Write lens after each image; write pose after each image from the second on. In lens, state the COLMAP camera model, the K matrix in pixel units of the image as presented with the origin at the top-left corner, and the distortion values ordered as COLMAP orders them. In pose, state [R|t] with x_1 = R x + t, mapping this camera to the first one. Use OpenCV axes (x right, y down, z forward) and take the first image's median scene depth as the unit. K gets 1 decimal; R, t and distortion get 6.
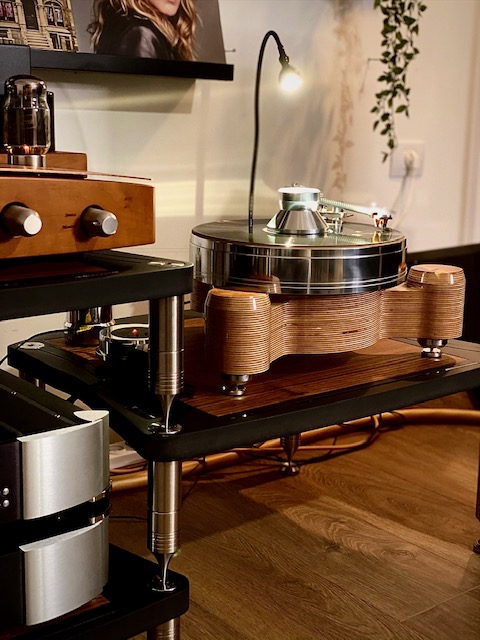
lens RADIAL K [[967.9, 0, 240.0], [0, 967.9, 320.0], [0, 0, 1]] dist [0.038915, 0.037304]
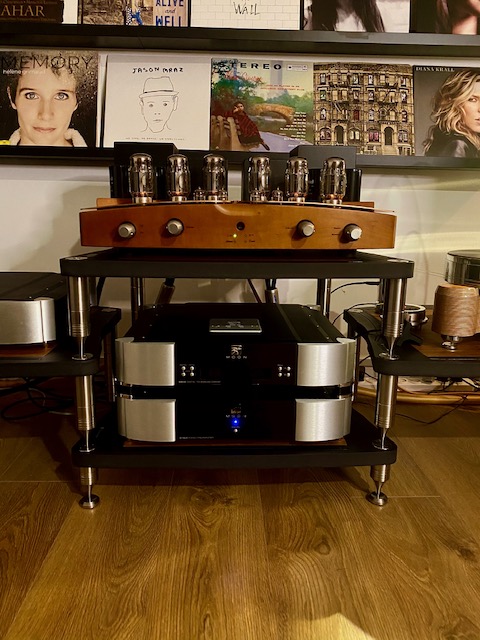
lens RADIAL K [[497.2, 0, 240.3], [0, 497.2, 315.7], [0, 0, 1]] dist [0.009152, -0.001897]
pose [[0.797098, 0.118162, -0.592176, 0.190357], [-0.126631, 0.991571, 0.027405, 0.040563], [0.590423, 0.053143, 0.805342, 0.094709]]
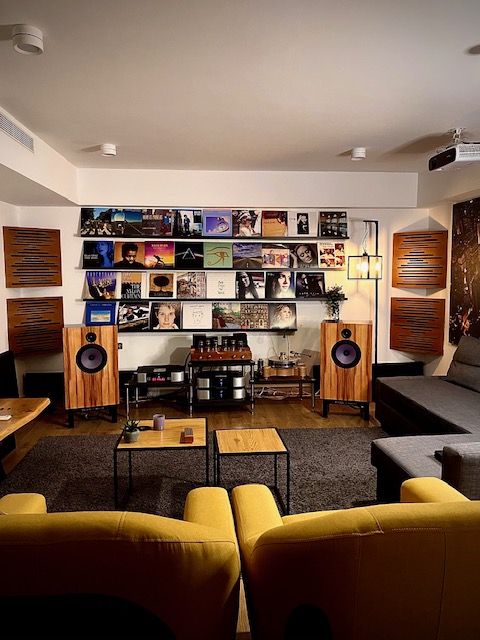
lens RADIAL K [[497.2, 0, 240.3], [0, 497.2, 315.7], [0, 0, 1]] dist [0.009152, -0.001897]
pose [[0.823885, 0.021618, -0.566345, 1.907823], [-0.098429, 0.989545, -0.105417, 0.014531], [0.558145, 0.142596, 0.817399, -2.258050]]
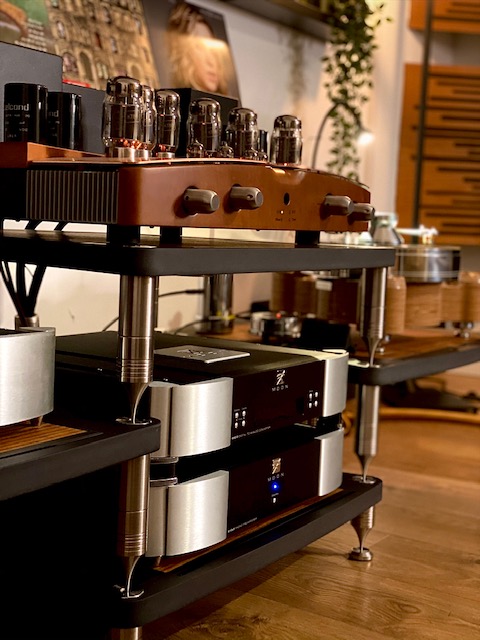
lens RADIAL K [[967.9, 0, 240.0], [0, 967.9, 320.0], [0, 0, 1]] dist [0.038915, 0.037304]
pose [[0.951573, -0.013390, 0.307130, -0.569675], [0.046336, 0.993885, -0.100230, 0.148746], [-0.303910, 0.109607, 0.946375, -0.235540]]
